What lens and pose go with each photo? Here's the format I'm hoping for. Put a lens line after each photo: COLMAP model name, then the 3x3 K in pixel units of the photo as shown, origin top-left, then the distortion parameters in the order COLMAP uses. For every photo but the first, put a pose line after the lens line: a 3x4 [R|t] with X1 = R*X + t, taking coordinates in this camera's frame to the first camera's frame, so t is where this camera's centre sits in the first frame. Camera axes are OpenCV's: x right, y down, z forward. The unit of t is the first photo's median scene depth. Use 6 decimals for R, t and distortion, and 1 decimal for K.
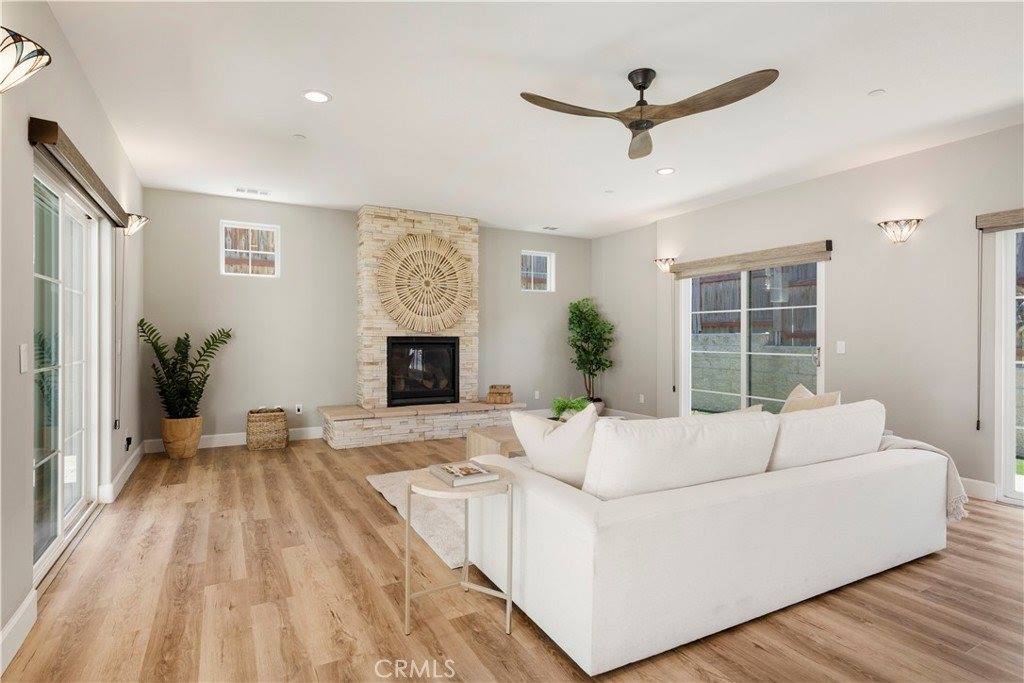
lens RADIAL K [[499.8, 0, 494.9], [0, 499.8, 345.2], [0, 0, 1]] dist [-0.000905, -0.000661]
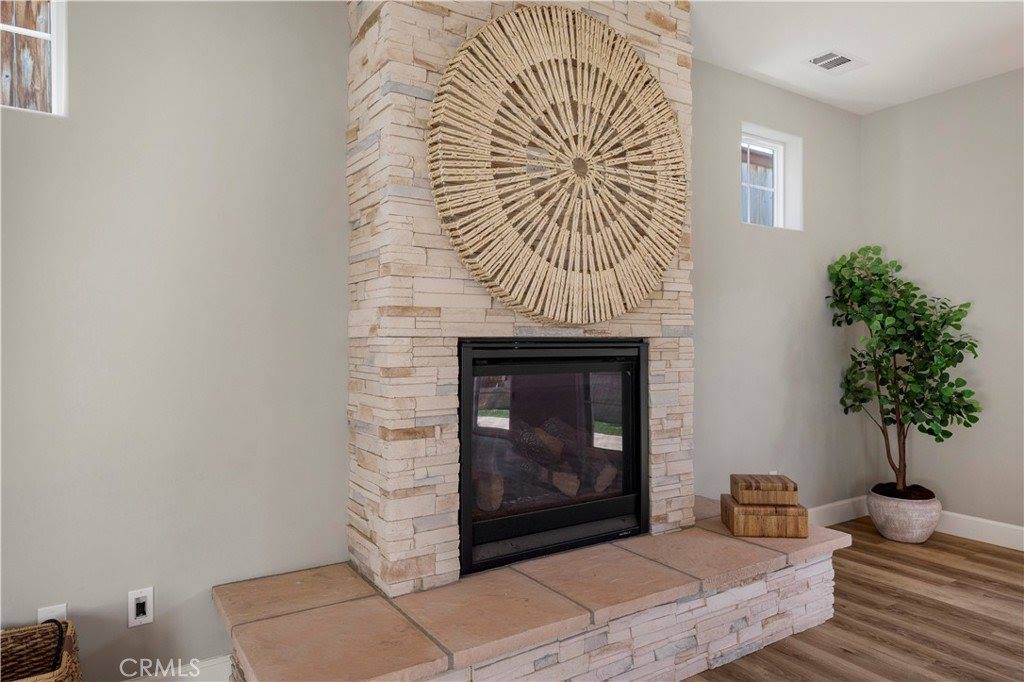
lens RADIAL K [[646.4, 0, 511.4], [0, 646.4, 336.3], [0, 0, 1]] dist [0.010708, 0.001776]
pose [[0.997174, -0.002873, 0.075066, -0.209716], [0.004203, 0.999837, -0.017563, -0.011337], [-0.075004, 0.017829, 0.997024, 0.606264]]
